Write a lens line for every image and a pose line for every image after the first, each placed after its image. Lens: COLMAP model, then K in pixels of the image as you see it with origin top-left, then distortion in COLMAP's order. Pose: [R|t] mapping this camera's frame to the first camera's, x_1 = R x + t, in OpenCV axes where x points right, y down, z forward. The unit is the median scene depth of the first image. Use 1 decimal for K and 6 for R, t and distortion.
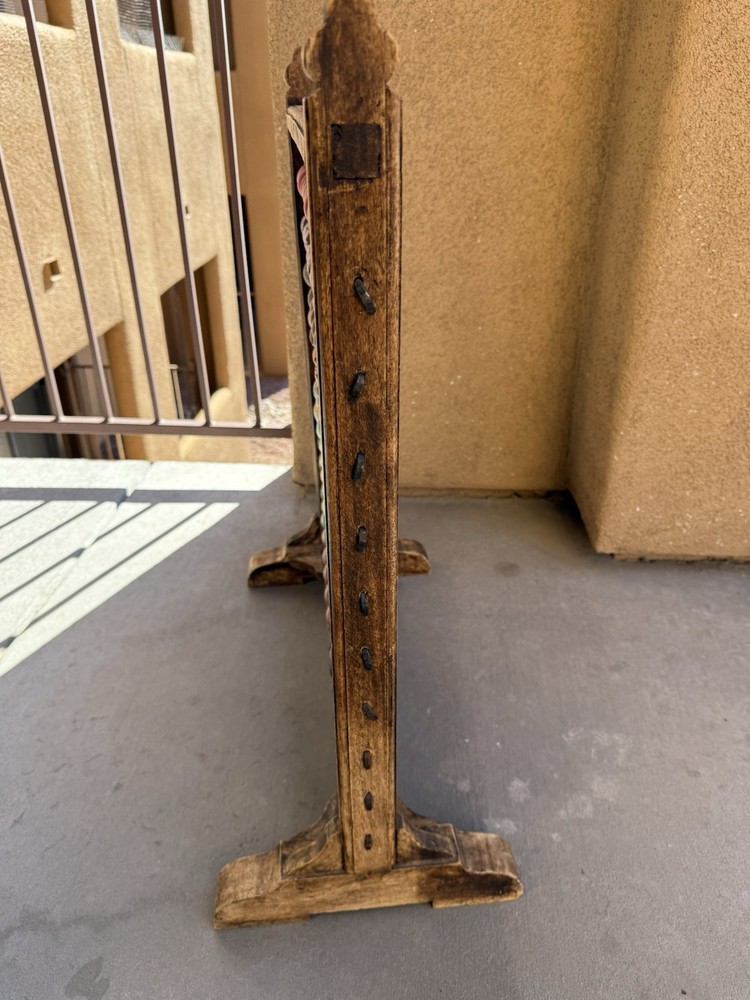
lens RADIAL K [[729.4, 0, 374.2], [0, 729.4, 502.0], [0, 0, 1]] dist [0.020024, -0.031372]
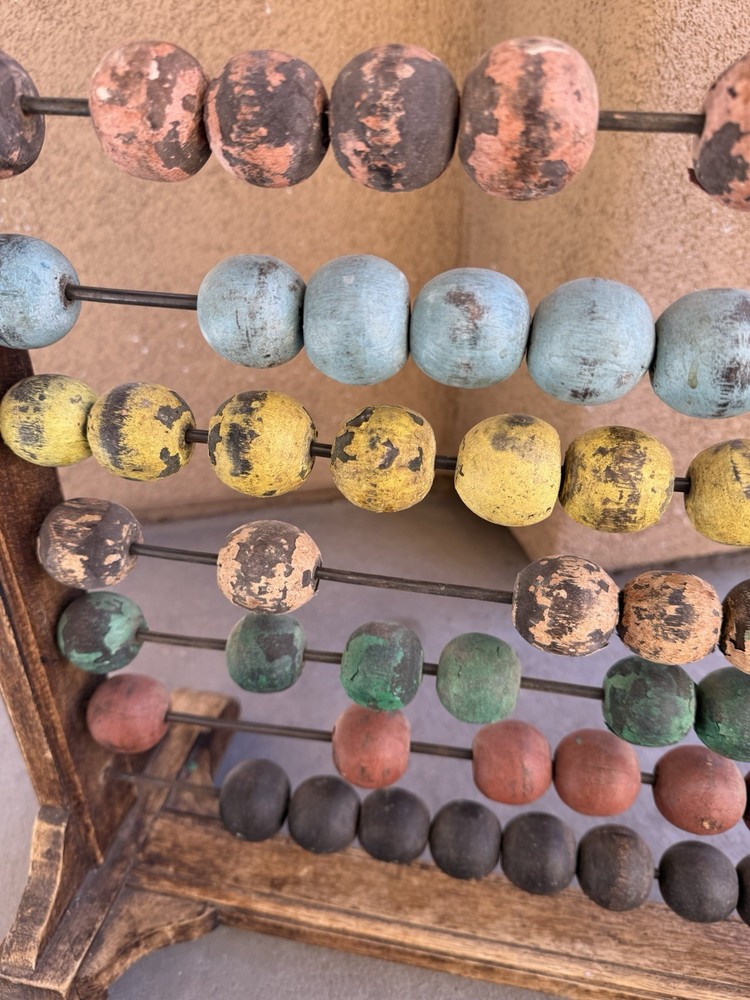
lens RADIAL K [[738.0, 0, 381.4], [0, 738.0, 505.2], [0, 0, 1]] dist [-0.022803, -0.005107]
pose [[0.948406, -0.140228, 0.284362, 0.029653], [0.131323, 0.990066, 0.050243, -0.038528], [-0.288583, -0.010308, 0.957400, 0.556079]]
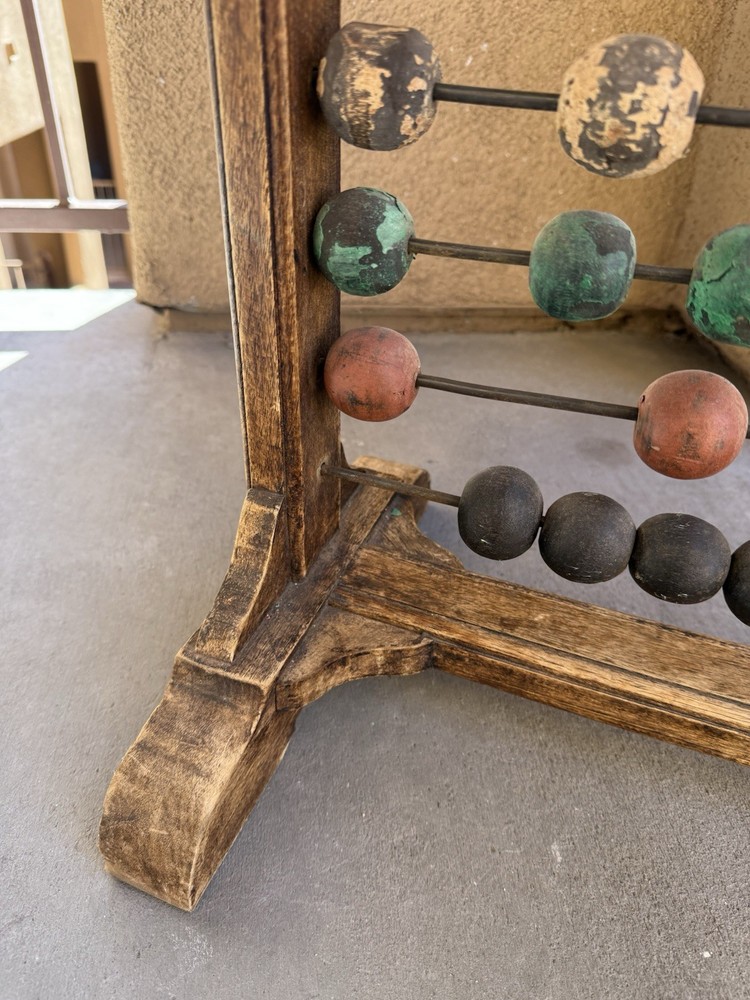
lens RADIAL K [[729.4, 0, 372.9], [0, 729.4, 504.7], [0, 0, 1]] dist [0.020024, -0.031372]
pose [[0.988924, -0.051538, 0.139184, -0.041794], [0.037443, 0.994074, 0.102055, 0.085253], [-0.143619, -0.095713, 0.984994, 0.638604]]
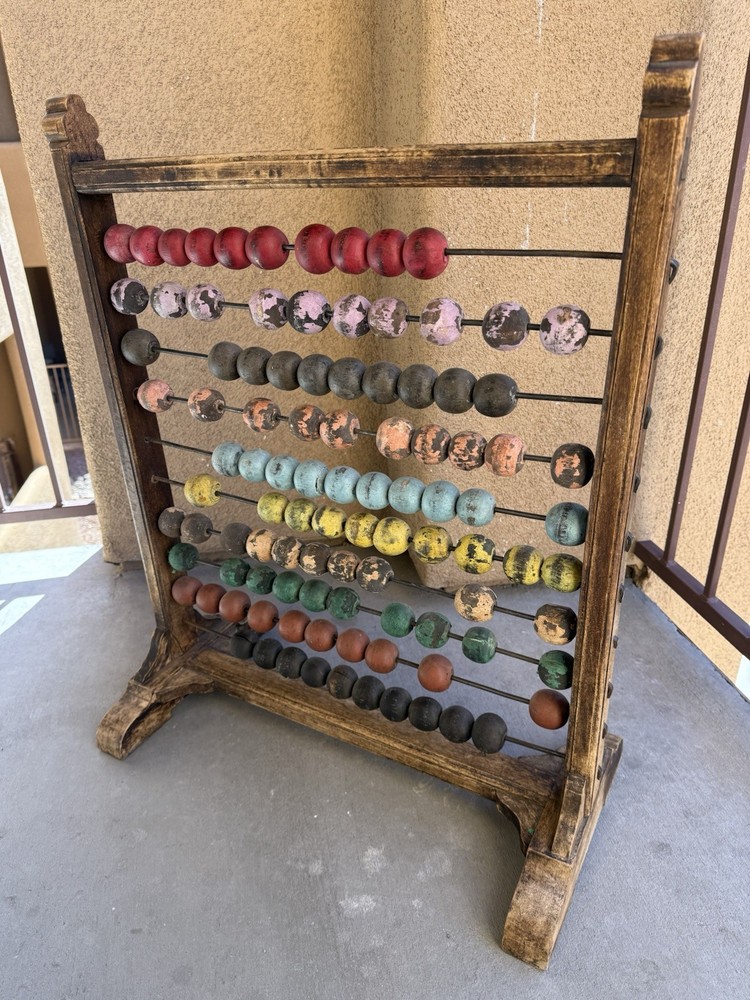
lens RADIAL K [[729.4, 0, 375.8], [0, 729.4, 501.4], [0, 0, 1]] dist [0.020024, -0.031372]
pose [[0.970573, -0.124158, 0.206331, 0.050926], [0.138389, 0.988795, -0.055978, -0.005967], [-0.197069, 0.082885, 0.976880, 0.036685]]
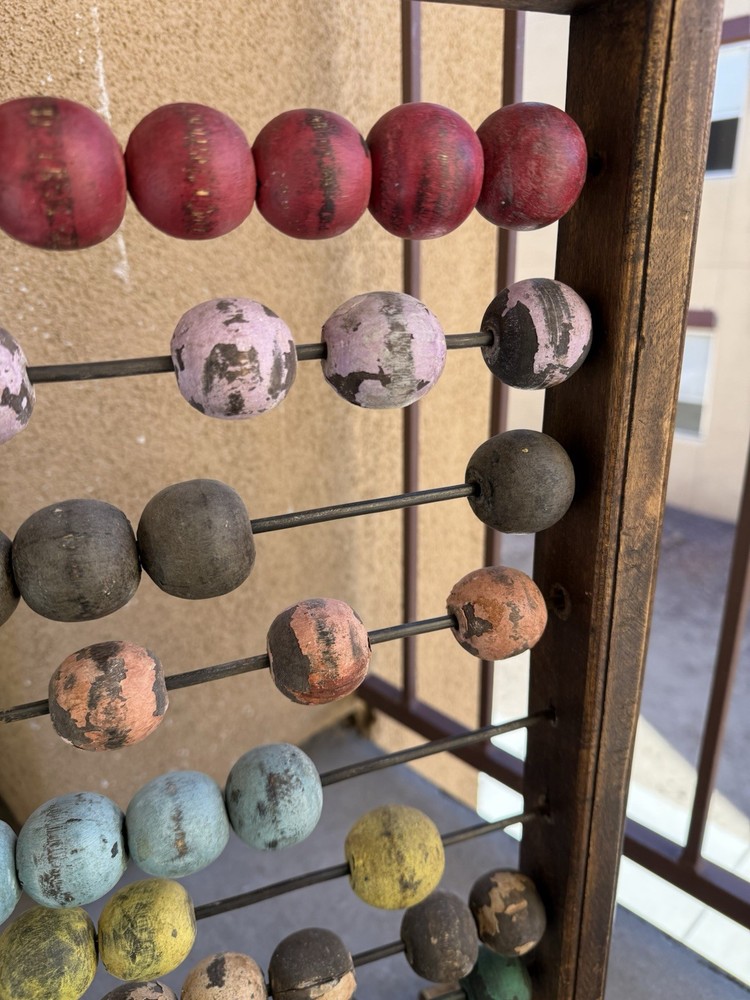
lens RADIAL K [[732.2, 0, 387.2], [0, 732.2, 500.7], [0, 0, 1]] dist [-0.014472, -0.017054]
pose [[0.667954, -0.257657, 0.698177, 0.179410], [0.373264, 0.927608, -0.014779, -0.114754], [-0.643826, 0.270476, 0.715773, 0.415999]]
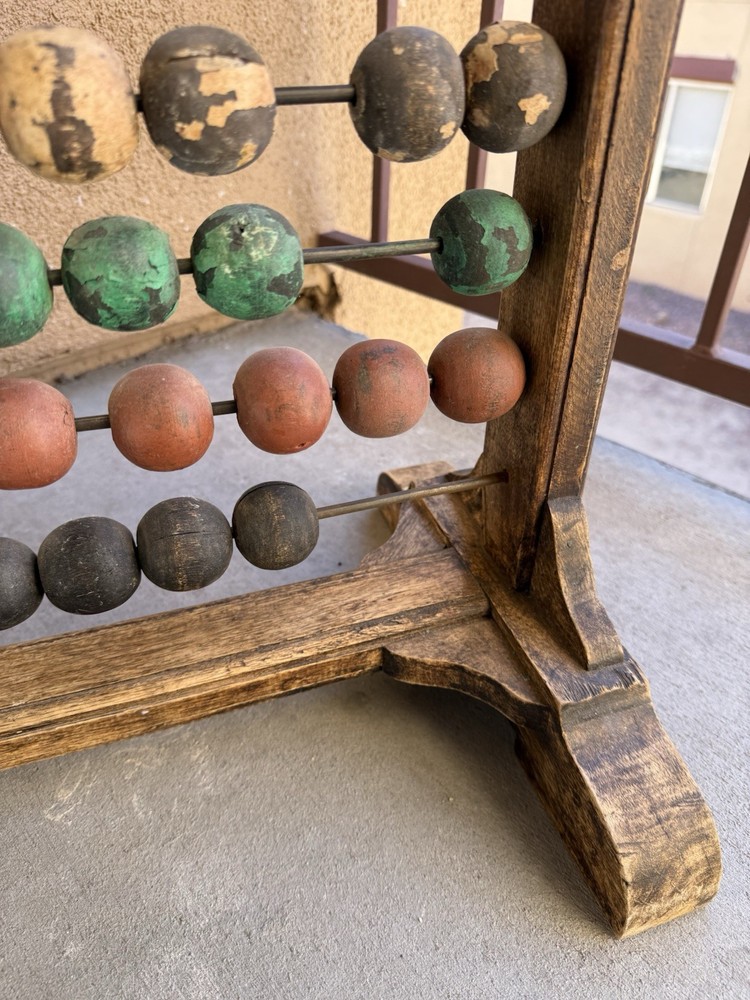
lens RADIAL K [[729.4, 0, 364.9], [0, 729.4, 485.5], [0, 0, 1]] dist [0.020024, -0.031372]
pose [[0.661336, -0.418156, 0.622720, 0.180455], [0.349584, 0.906343, 0.237346, 0.122093], [-0.663645, 0.060727, 0.745578, 0.541383]]
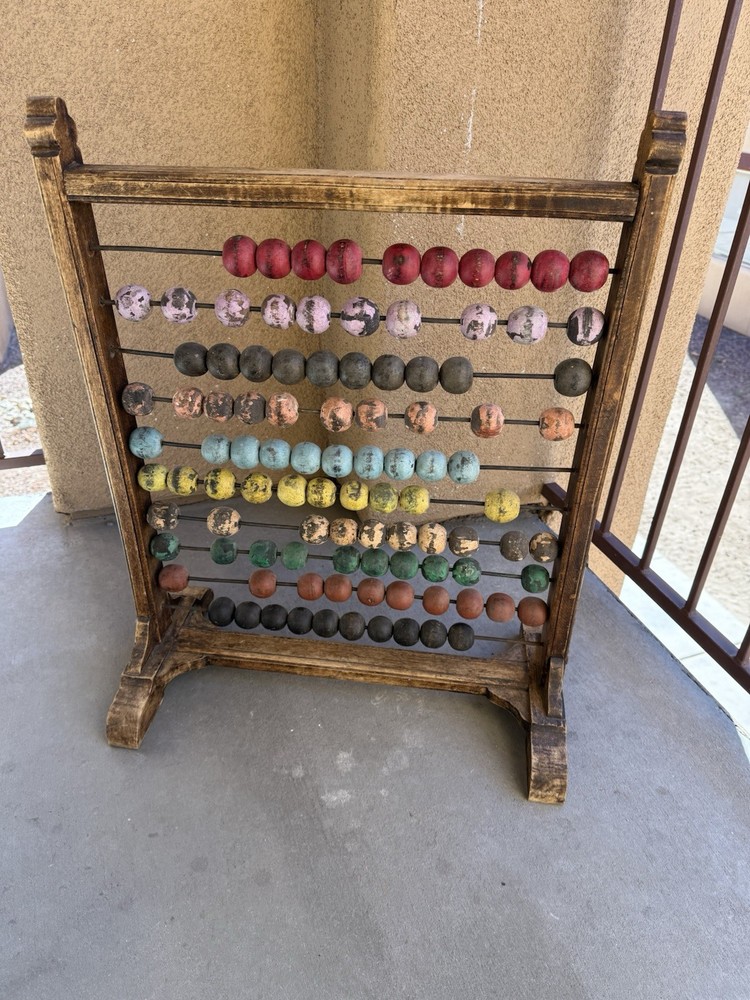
lens RADIAL K [[729.4, 0, 381.1], [0, 729.4, 505.5], [0, 0, 1]] dist [0.020024, -0.031372]
pose [[0.925555, -0.173825, 0.336352, -0.052675], [0.153344, 0.984358, 0.086746, -0.073020], [-0.346169, -0.028710, 0.937733, -0.062447]]
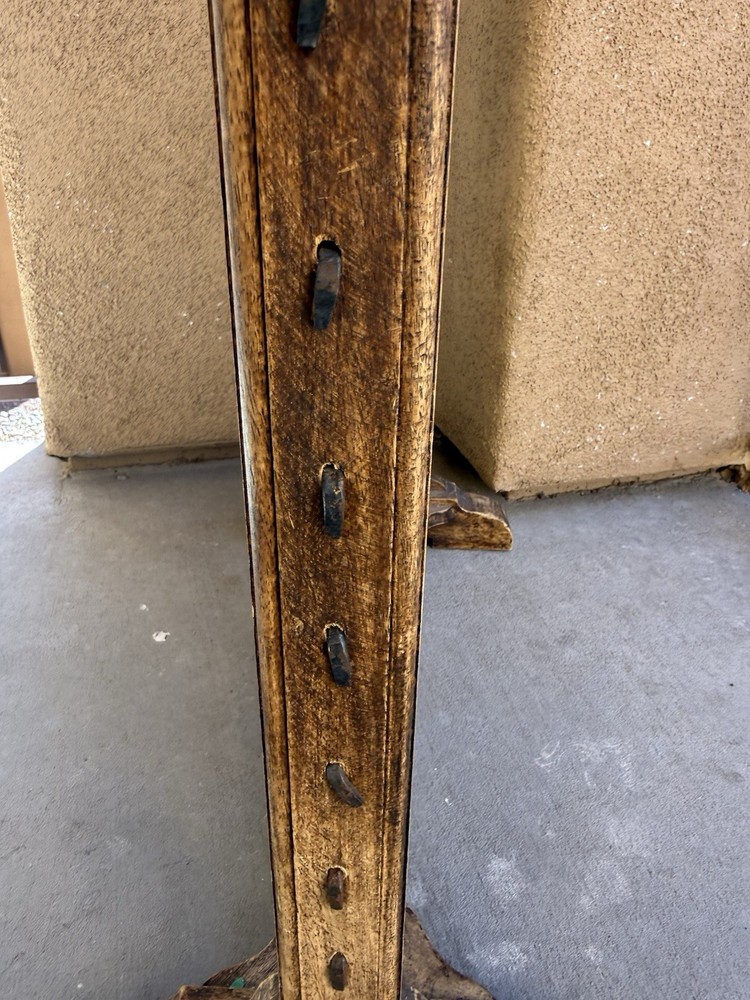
lens RADIAL K [[729.4, 0, 371.5], [0, 729.4, 461.6], [0, 0, 1]] dist [0.020024, -0.031372]
pose [[0.951600, -0.115955, 0.284626, -0.027341], [0.130967, 0.990796, -0.034221, 0.054242], [-0.278038, 0.069842, 0.958028, 0.356919]]
